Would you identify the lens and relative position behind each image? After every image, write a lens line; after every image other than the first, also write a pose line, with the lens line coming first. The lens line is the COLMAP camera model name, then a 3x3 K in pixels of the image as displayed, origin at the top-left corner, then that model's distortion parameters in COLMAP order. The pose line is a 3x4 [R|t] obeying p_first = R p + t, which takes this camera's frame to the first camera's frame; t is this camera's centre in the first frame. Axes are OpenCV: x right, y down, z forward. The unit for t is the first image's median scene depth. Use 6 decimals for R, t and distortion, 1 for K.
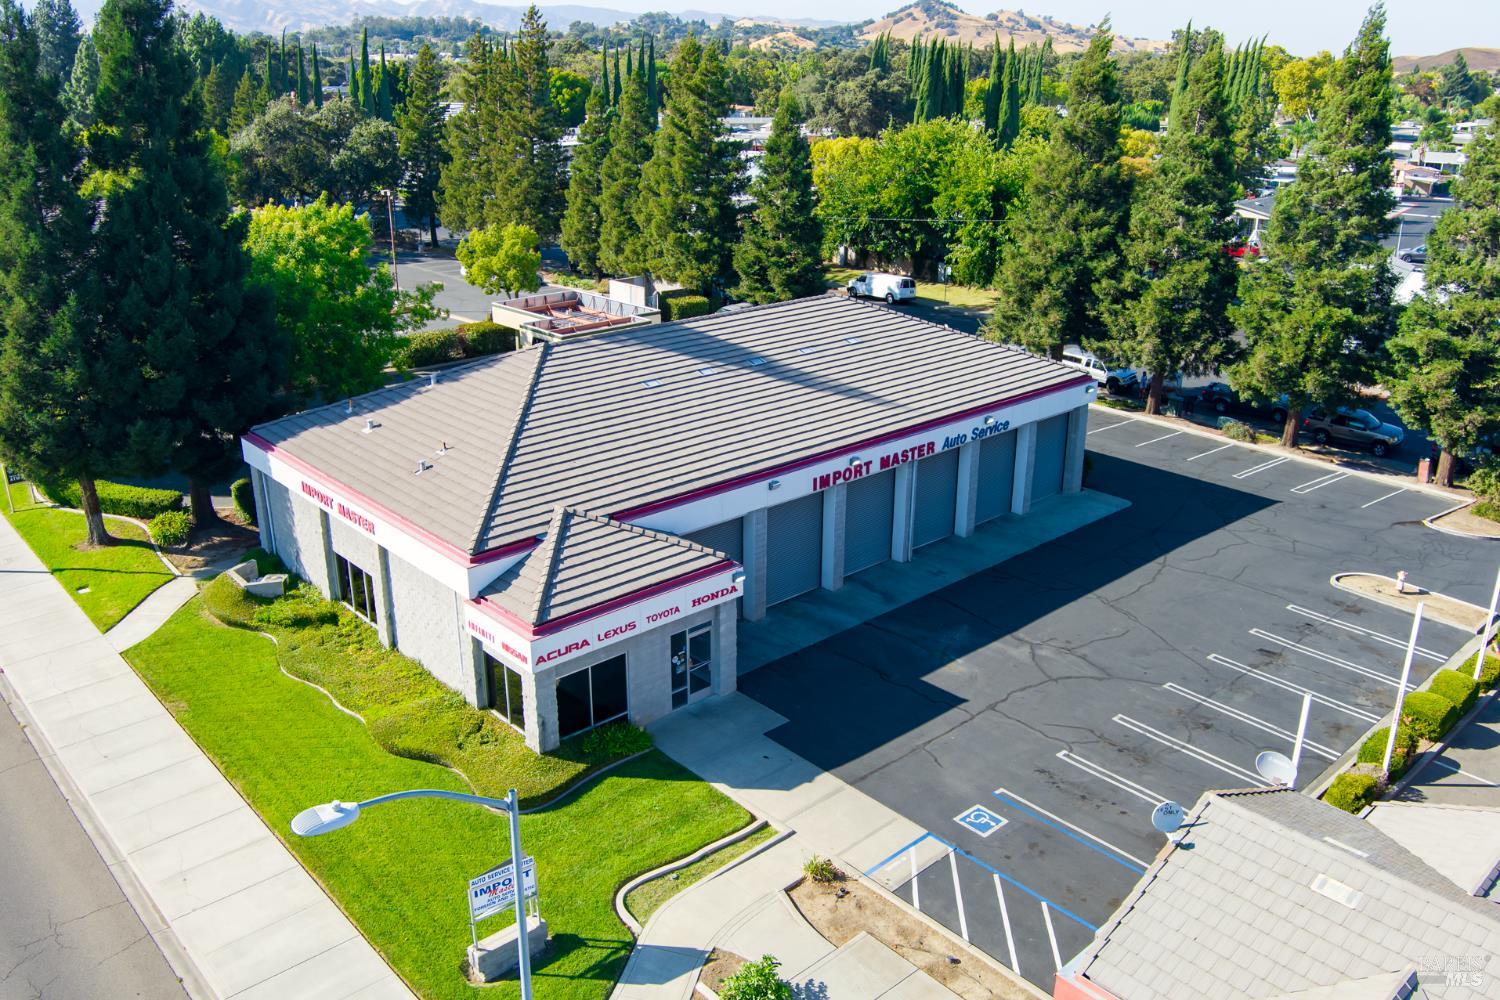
lens RADIAL K [[1210.8, 0, 746.3], [0, 1210.8, 485.7], [0, 0, 1]] dist [-0.074715, 0.017786]
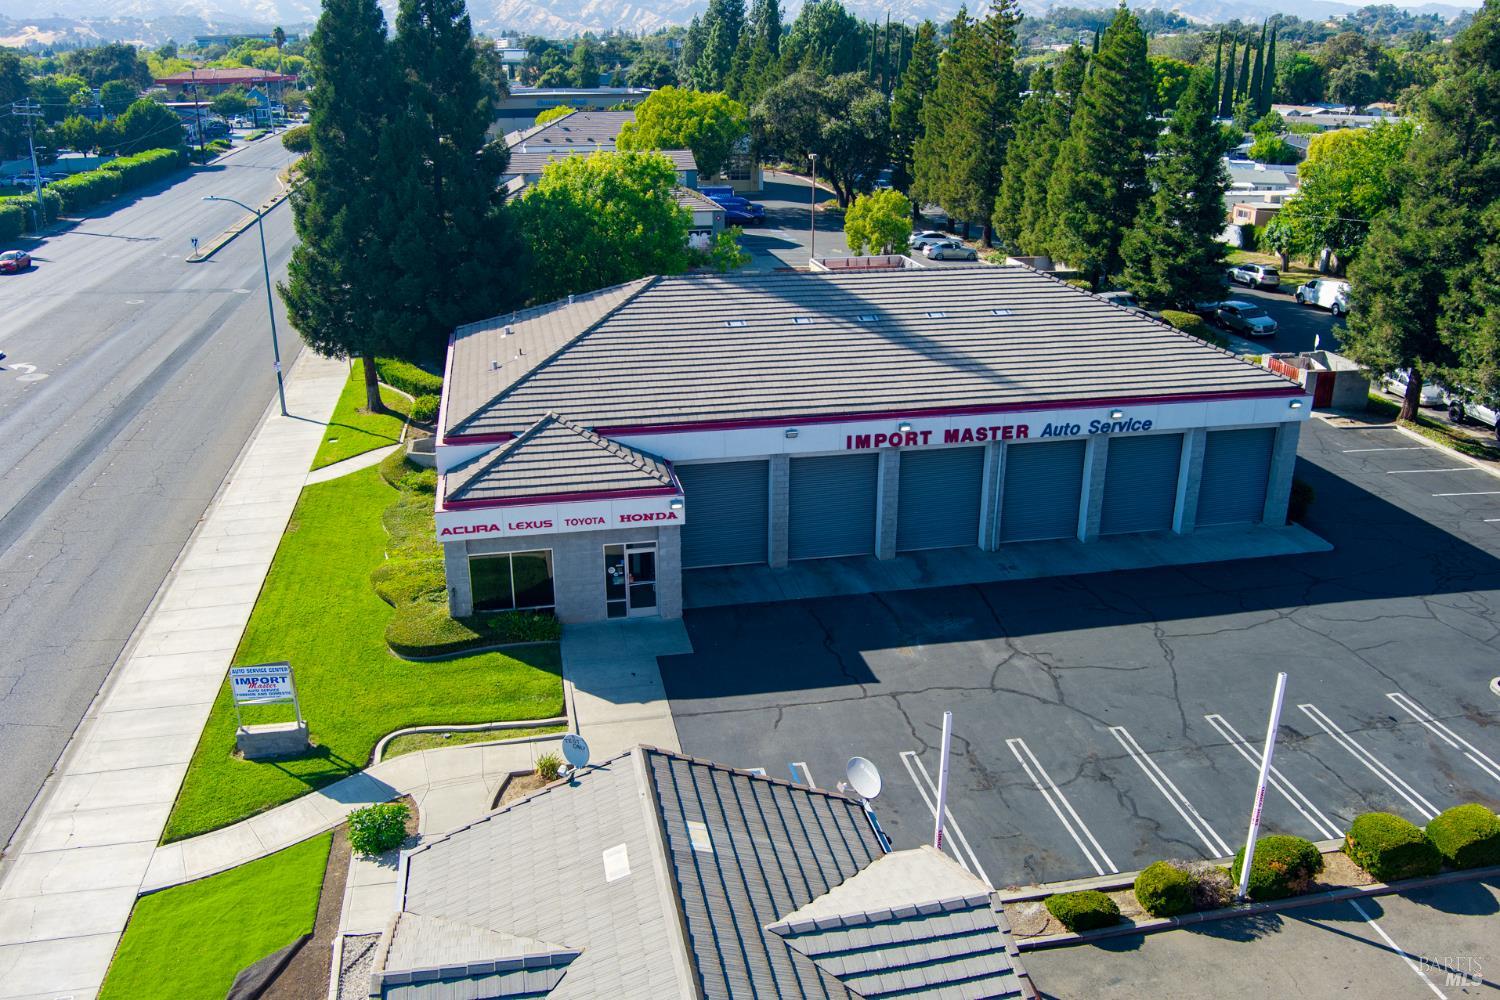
lens RADIAL K [[1210.8, 0, 746.3], [0, 1210.8, 485.7], [0, 0, 1]] dist [-0.074715, 0.017786]
pose [[0.857435, 0.171030, -0.485339, 0.441062], [-0.168095, 0.984504, 0.049963, -0.001394], [0.486363, 0.038743, 0.872897, 0.105693]]
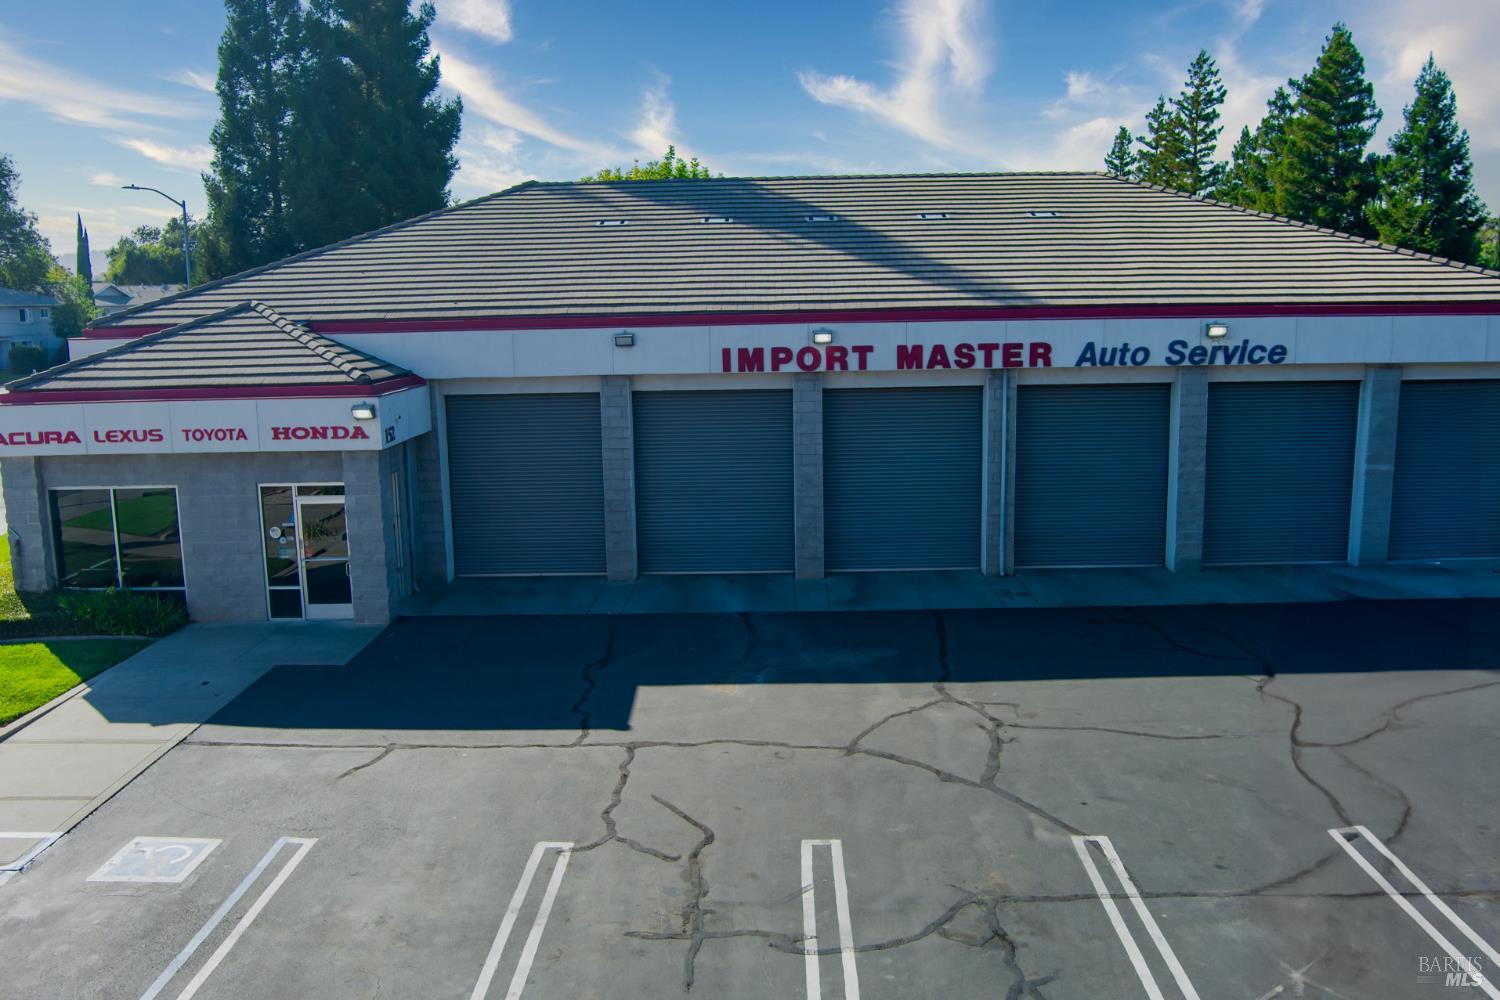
lens RADIAL K [[1210.8, 0, 746.3], [0, 1210.8, 485.7], [0, 0, 1]] dist [-0.074715, 0.017786]
pose [[0.726200, 0.089820, -0.681591, 0.438111], [-0.208679, 0.973451, -0.094056, 0.103743], [0.655047, 0.210537, 0.725664, 0.571364]]
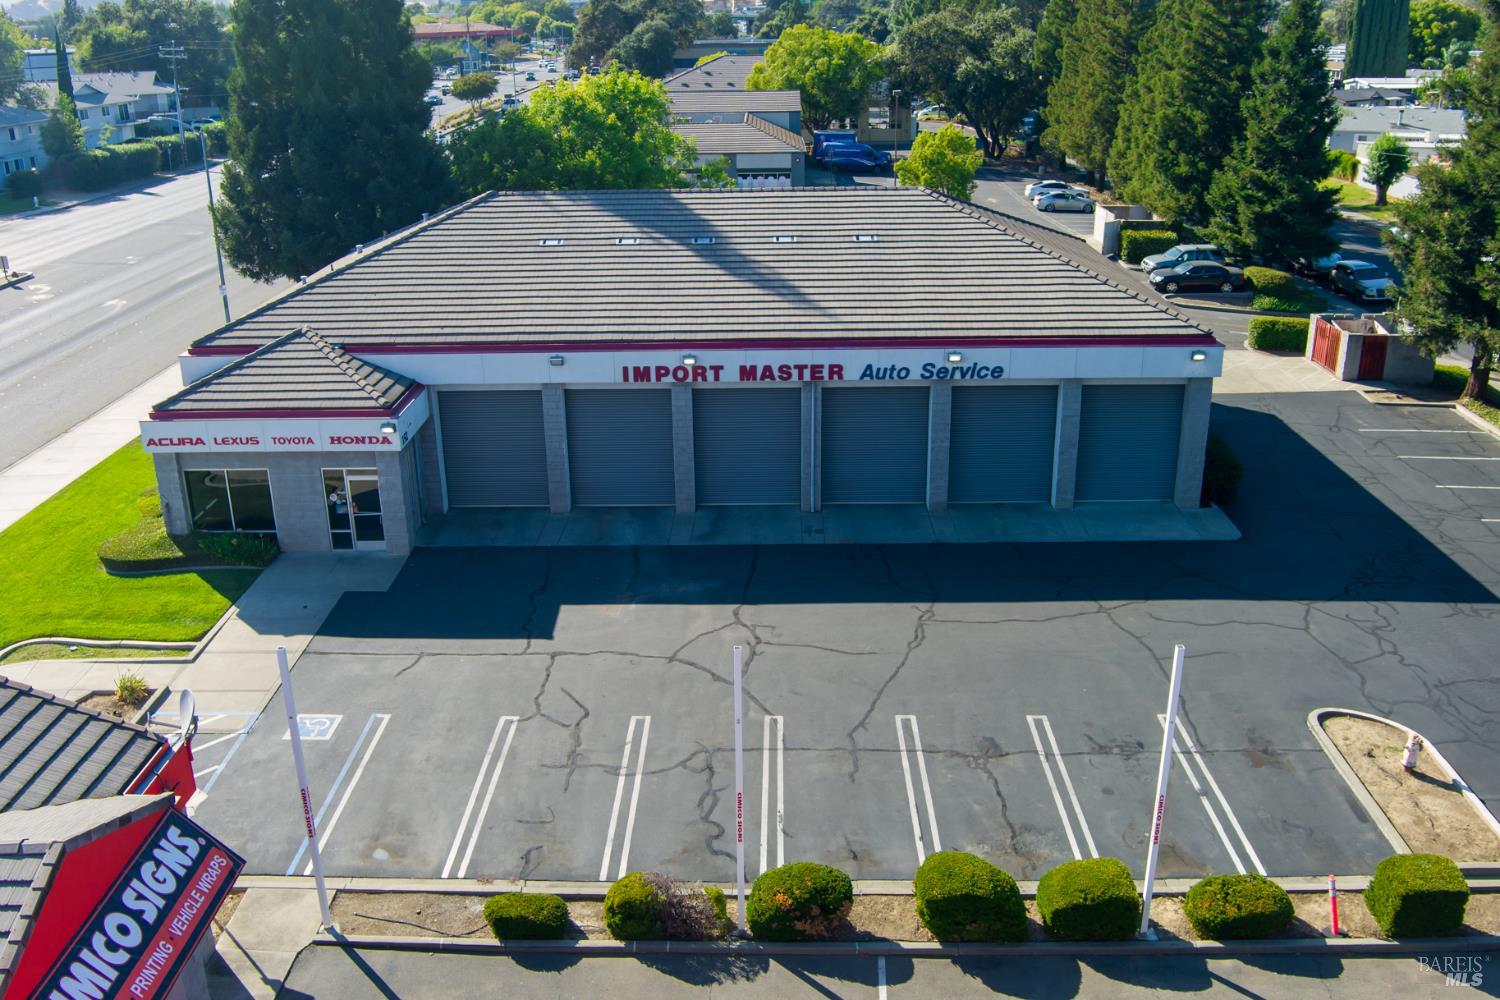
lens RADIAL K [[1269.3, 0, 744.8], [0, 1269.3, 464.6], [0, 0, 1]] dist [-0.070255, 0.008133]
pose [[0.727708, 0.217439, -0.650508, 0.682322], [-0.212045, 0.973279, 0.088119, -0.034139], [0.652287, 0.073813, 0.754370, 0.361863]]
